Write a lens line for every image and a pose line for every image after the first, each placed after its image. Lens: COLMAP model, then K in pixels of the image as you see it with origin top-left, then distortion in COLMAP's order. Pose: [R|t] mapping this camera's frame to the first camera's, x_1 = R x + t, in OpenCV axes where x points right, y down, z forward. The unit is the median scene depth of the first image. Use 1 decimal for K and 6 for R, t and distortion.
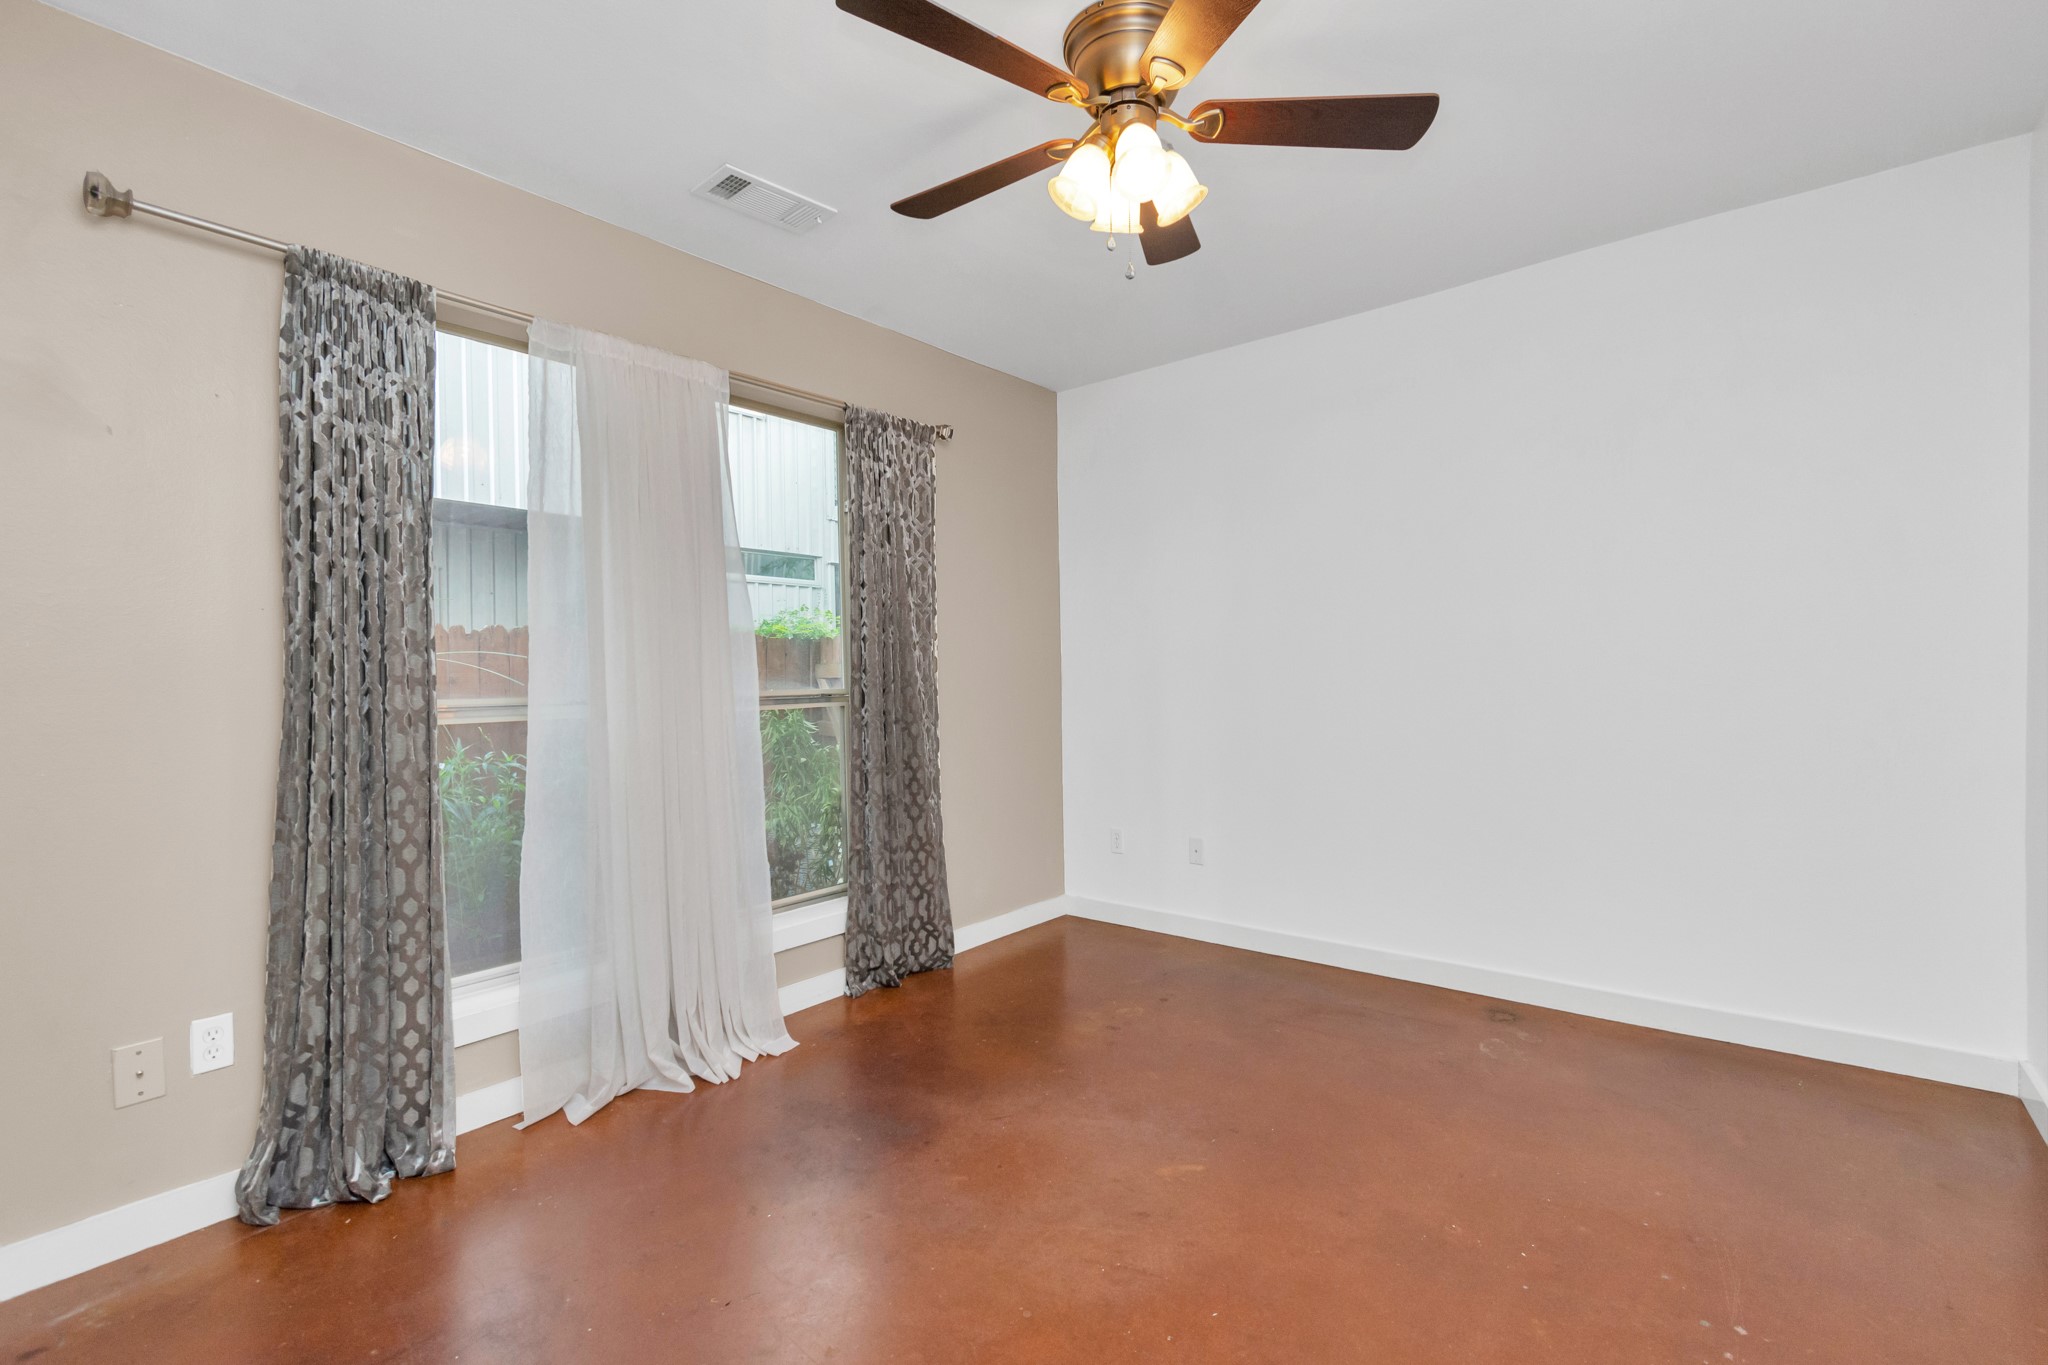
lens RADIAL K [[920.5, 0, 1056.9], [0, 920.5, 692.7], [0, 0, 1]] dist [0.000971, -0.000143]
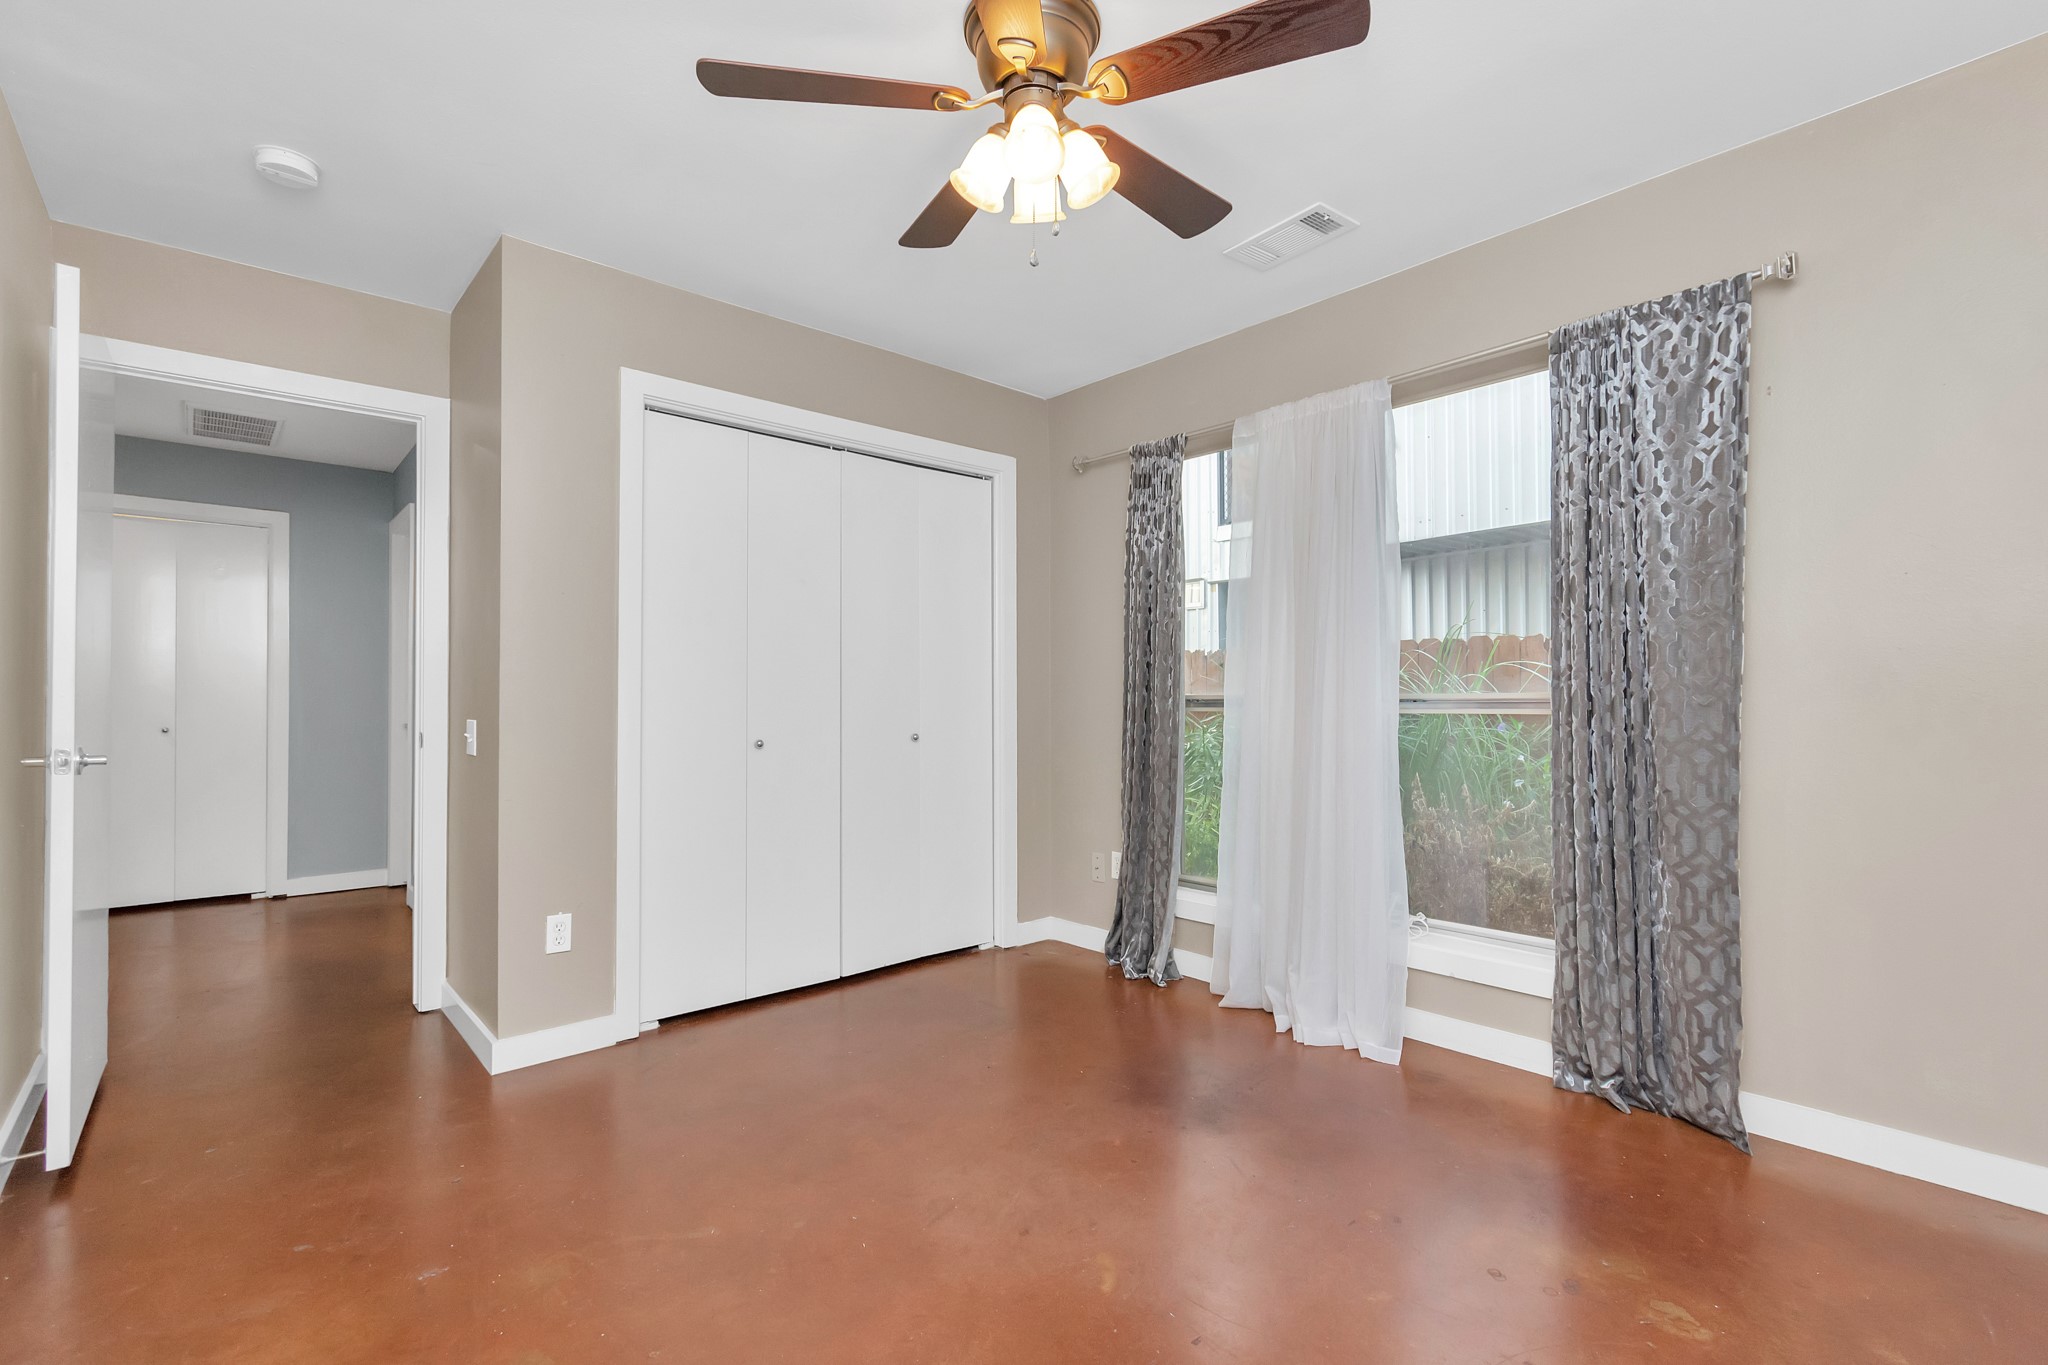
lens RADIAL K [[920.5, 0, 1056.9], [0, 920.5, 692.7], [0, 0, 1]] dist [0.000971, -0.000143]
pose [[-0.174409, 0.001472, -0.984672, 0.690783], [-0.017033, 0.999845, 0.004512, 0.001921], [0.984526, 0.017559, -0.174357, 0.799287]]
